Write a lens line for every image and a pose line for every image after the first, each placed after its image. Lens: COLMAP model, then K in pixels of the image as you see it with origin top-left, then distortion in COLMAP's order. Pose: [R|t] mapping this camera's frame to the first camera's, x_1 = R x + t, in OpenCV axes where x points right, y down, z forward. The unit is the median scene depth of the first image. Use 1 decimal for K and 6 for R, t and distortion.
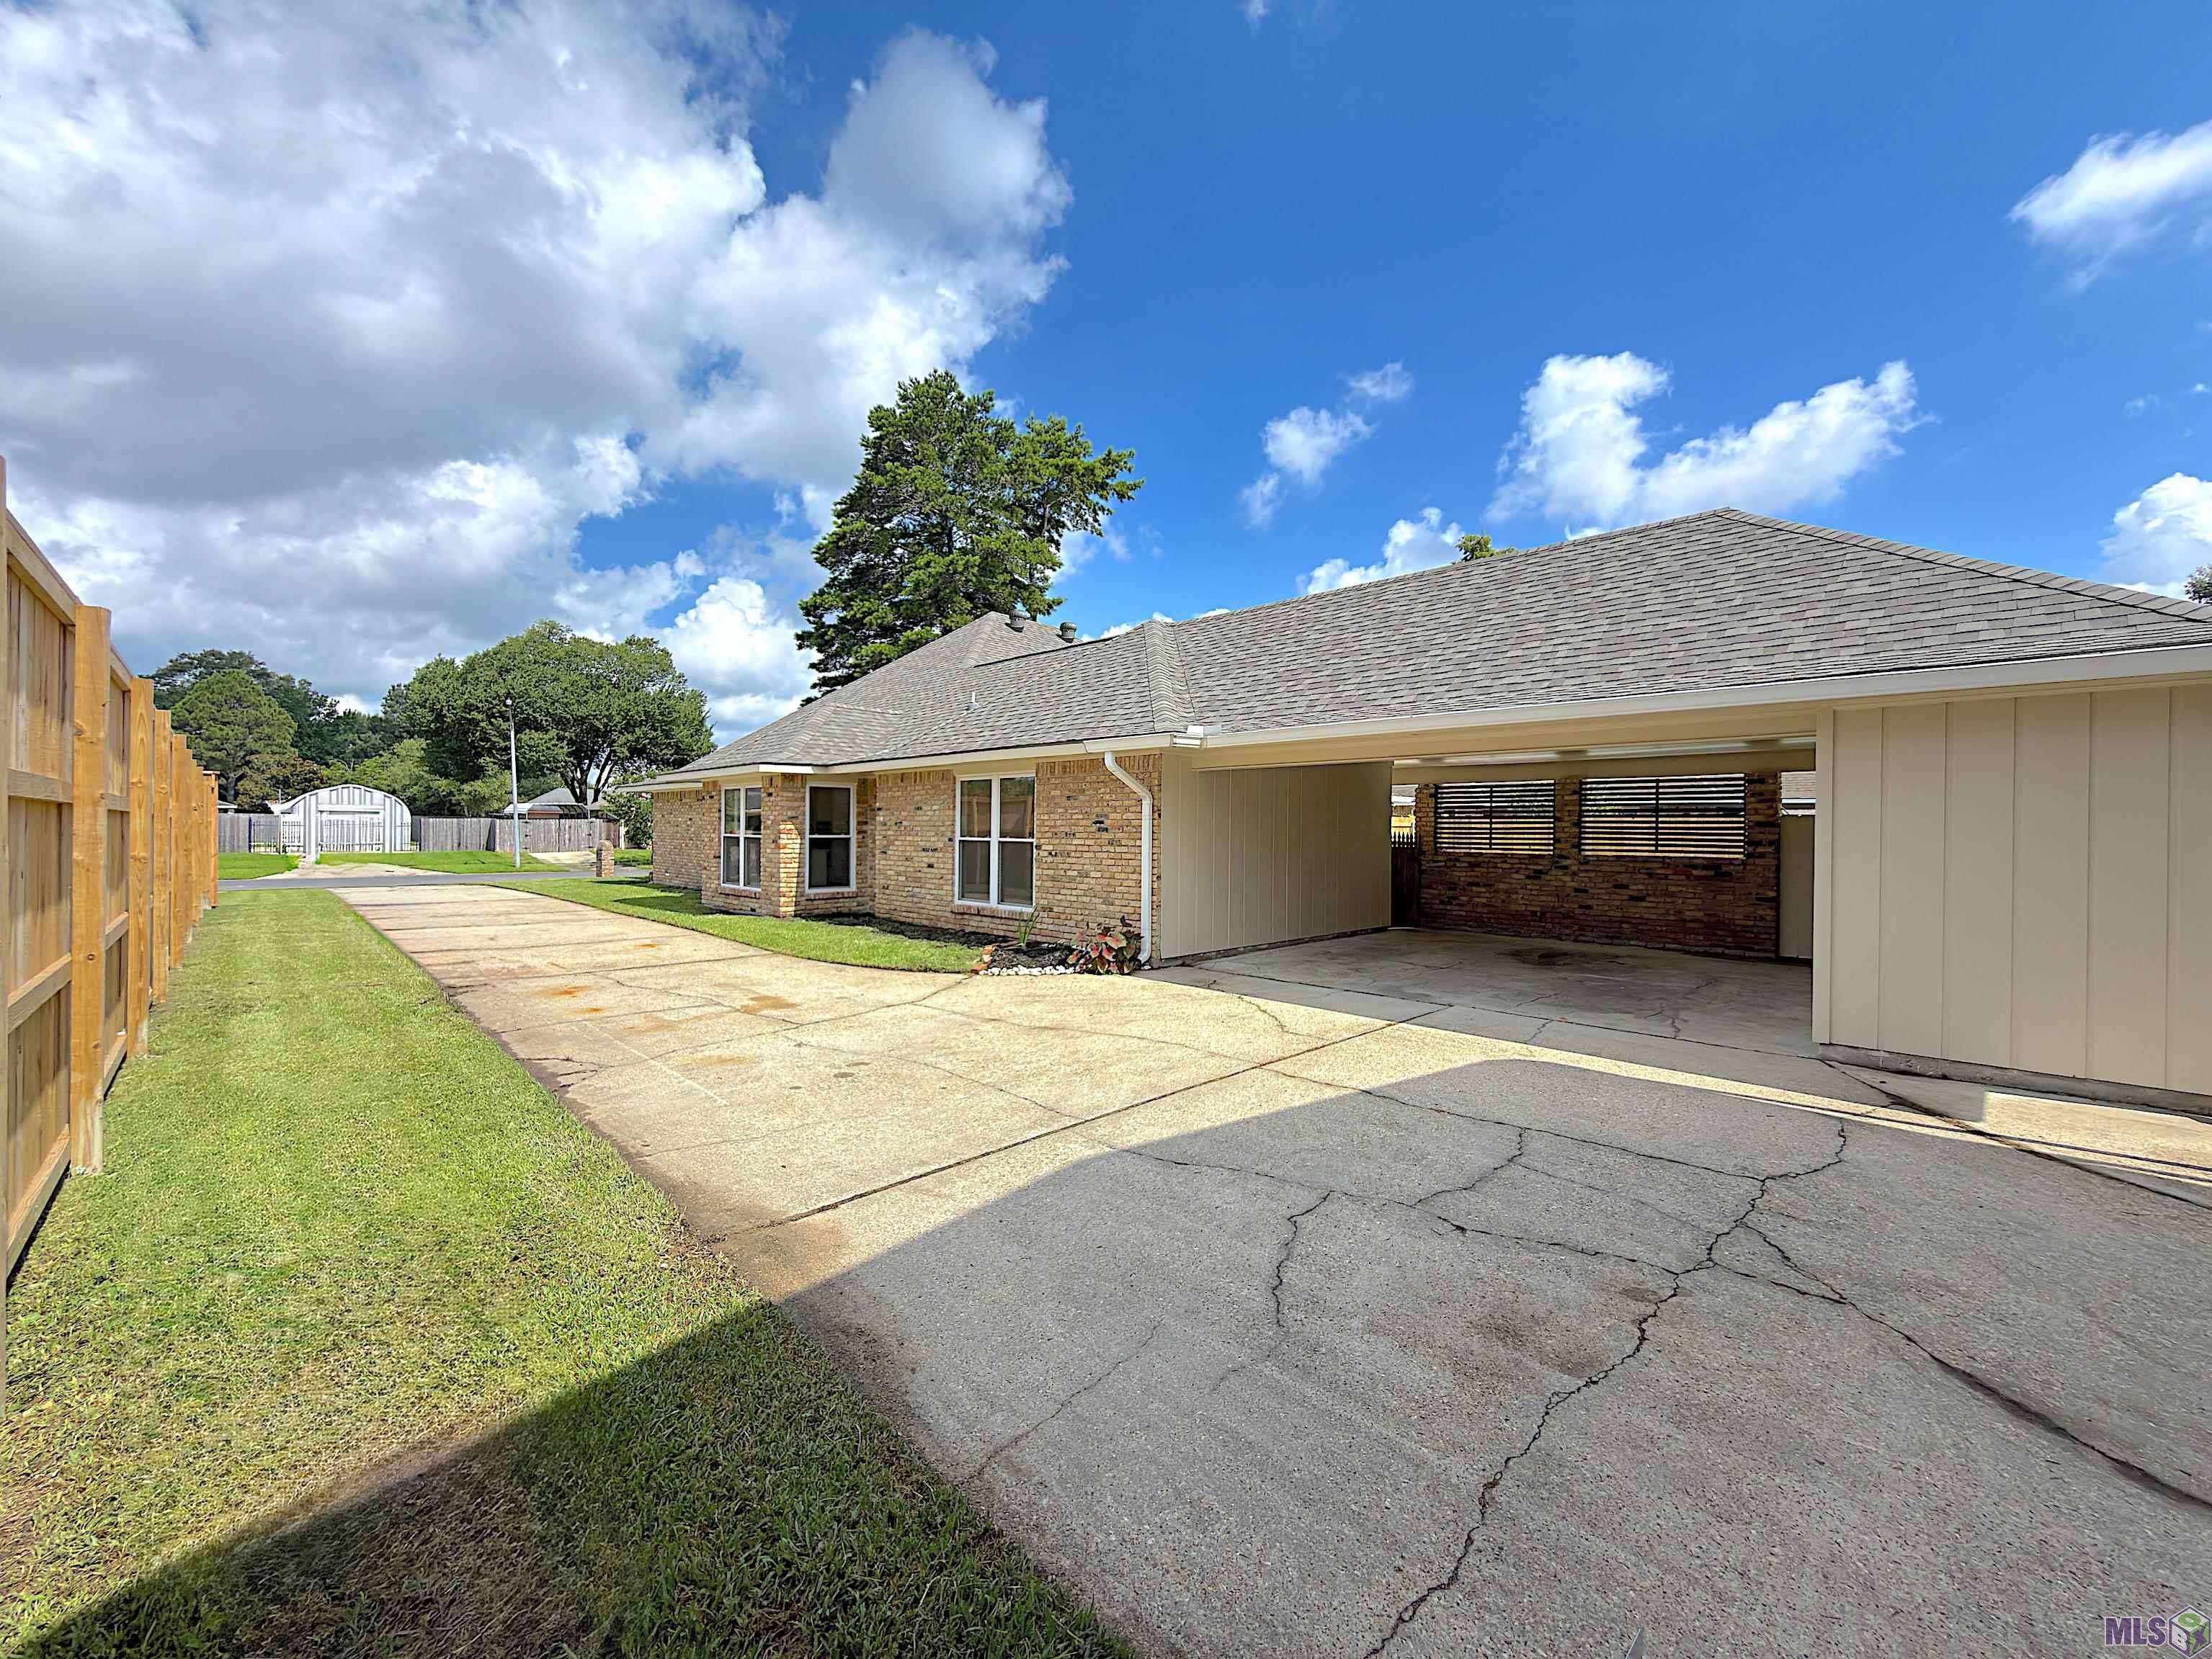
lens RADIAL K [[889.7, 0, 1103.8], [0, 889.7, 825.6], [0, 0, 1]] dist [-0.003252, -0.000139]
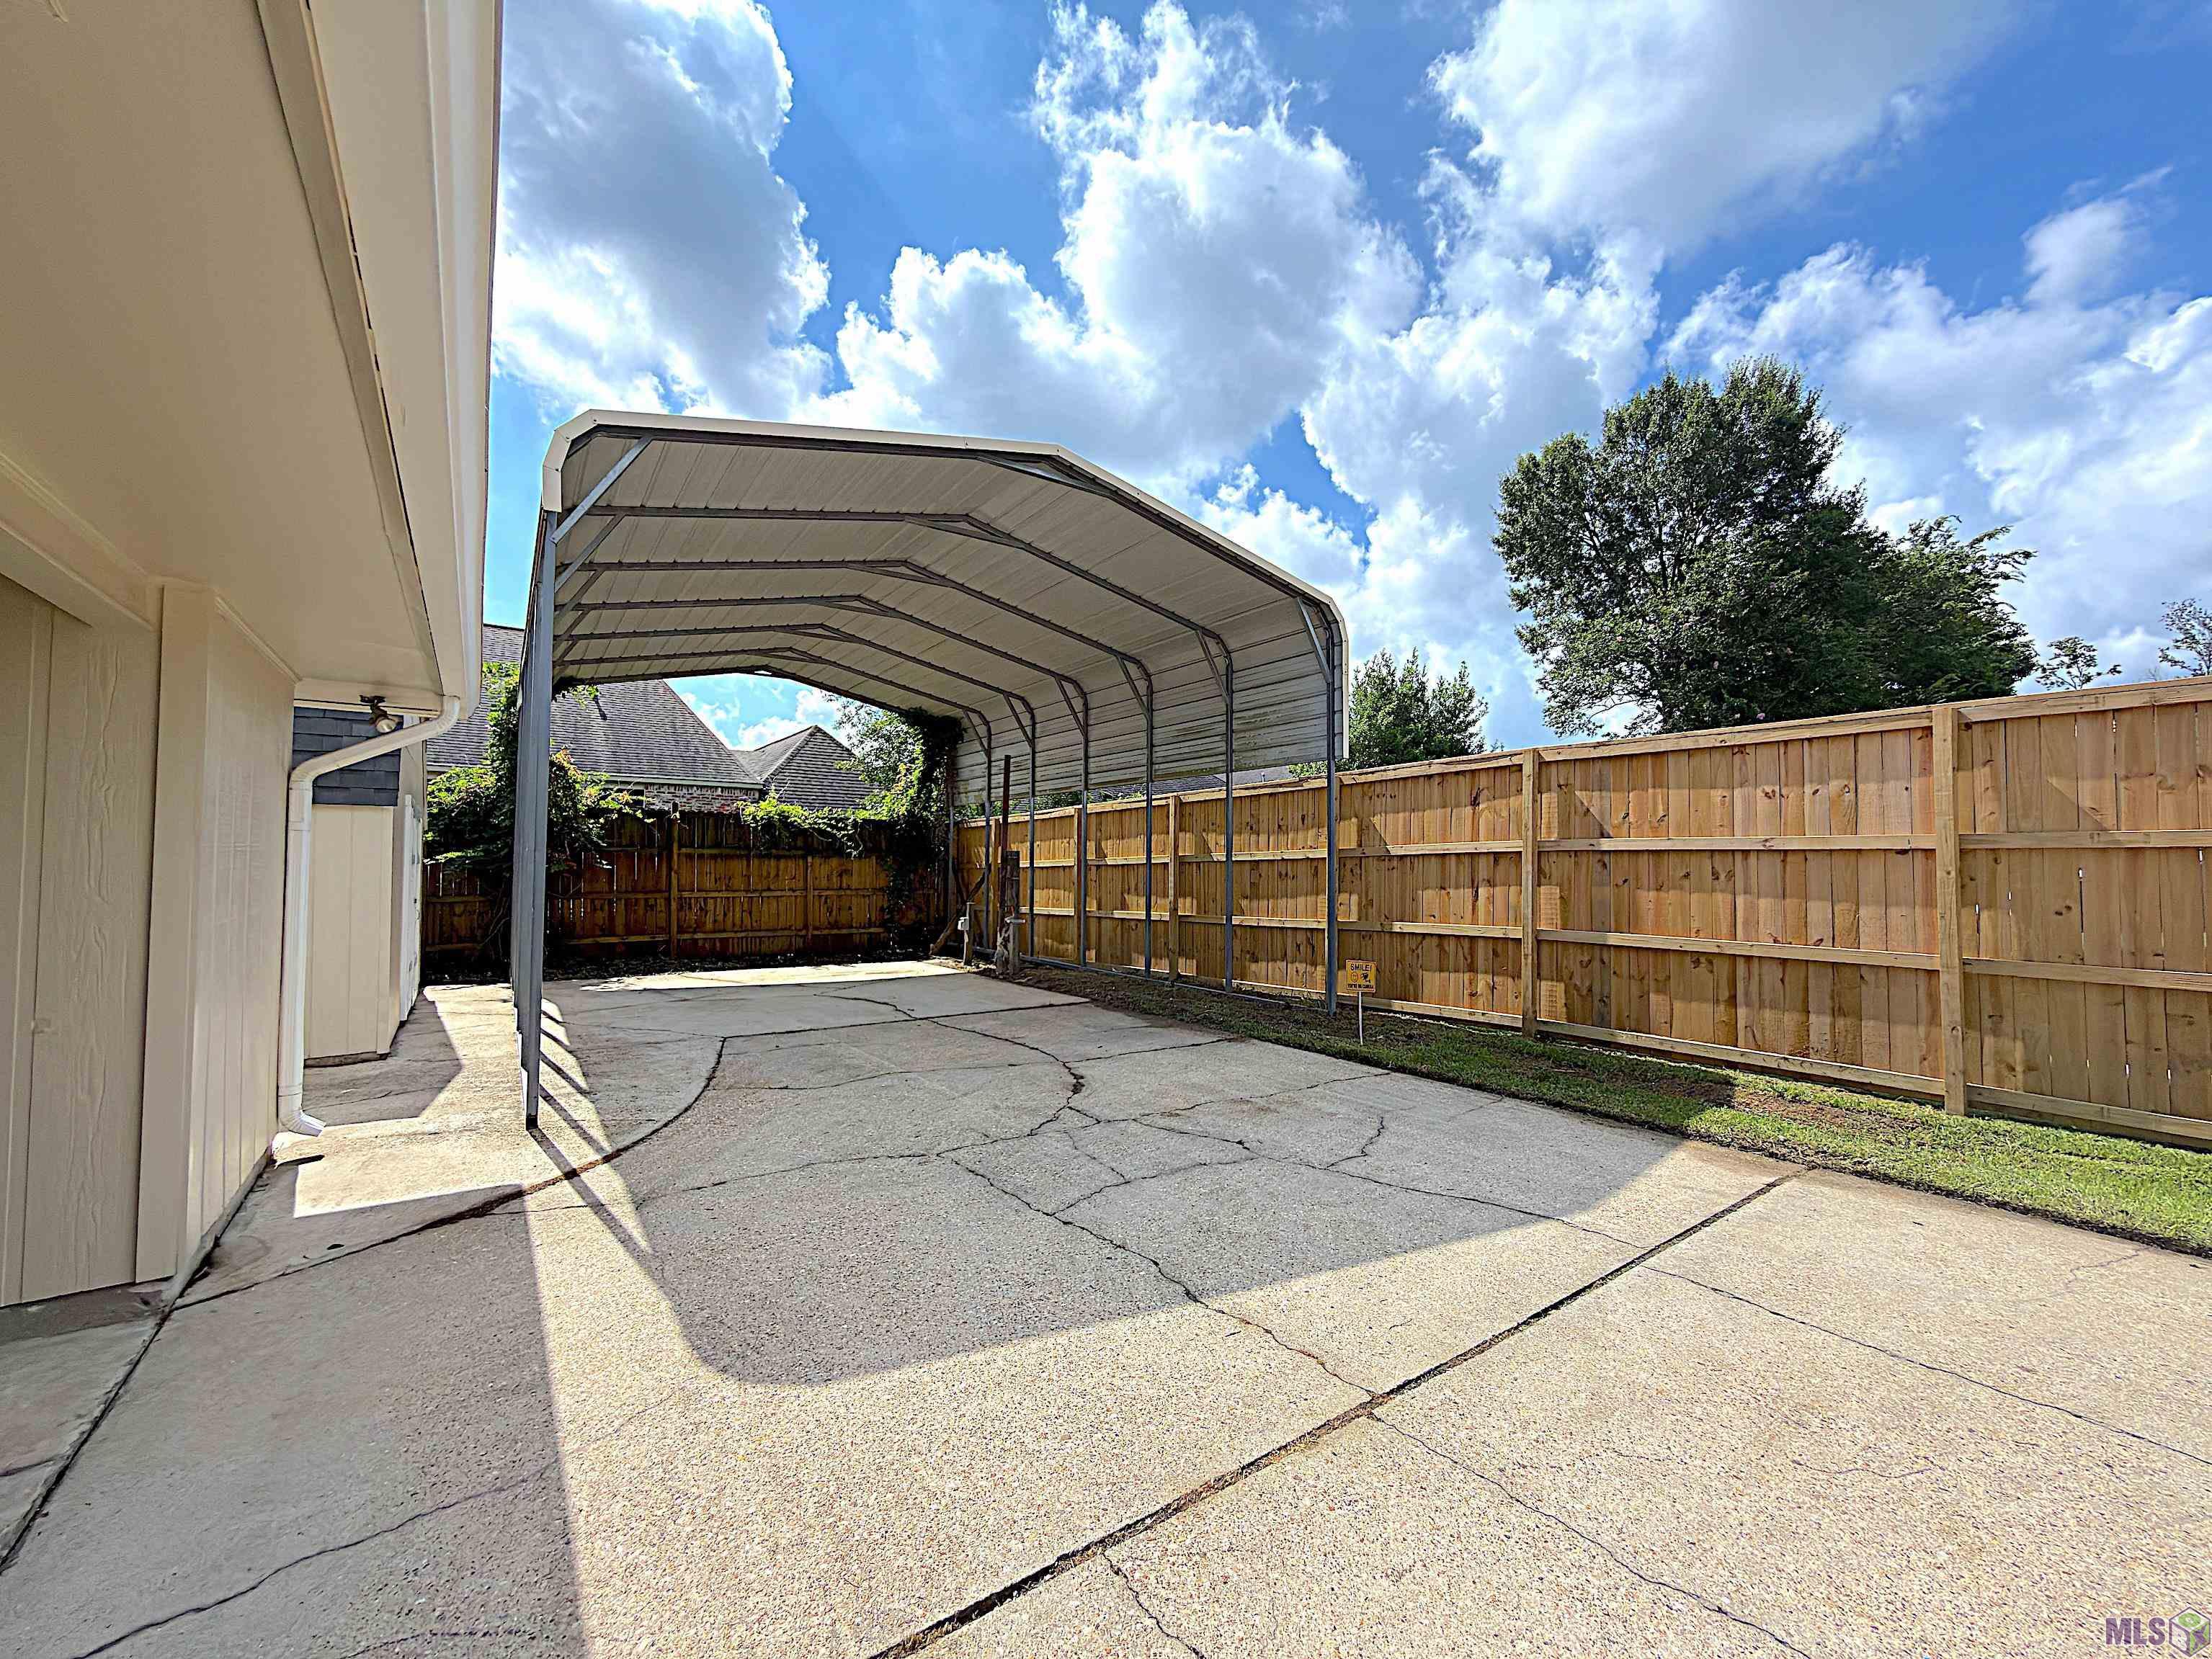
lens RADIAL K [[889.7, 0, 1106.3], [0, 889.7, 843.7], [0, 0, 1]] dist [-0.003252, -0.000139]
pose [[-0.988005, -0.010250, 0.154084, 0.369559], [-0.014297, 0.999581, -0.025174, 0.024340], [-0.153762, -0.027075, -0.987737, 2.239306]]
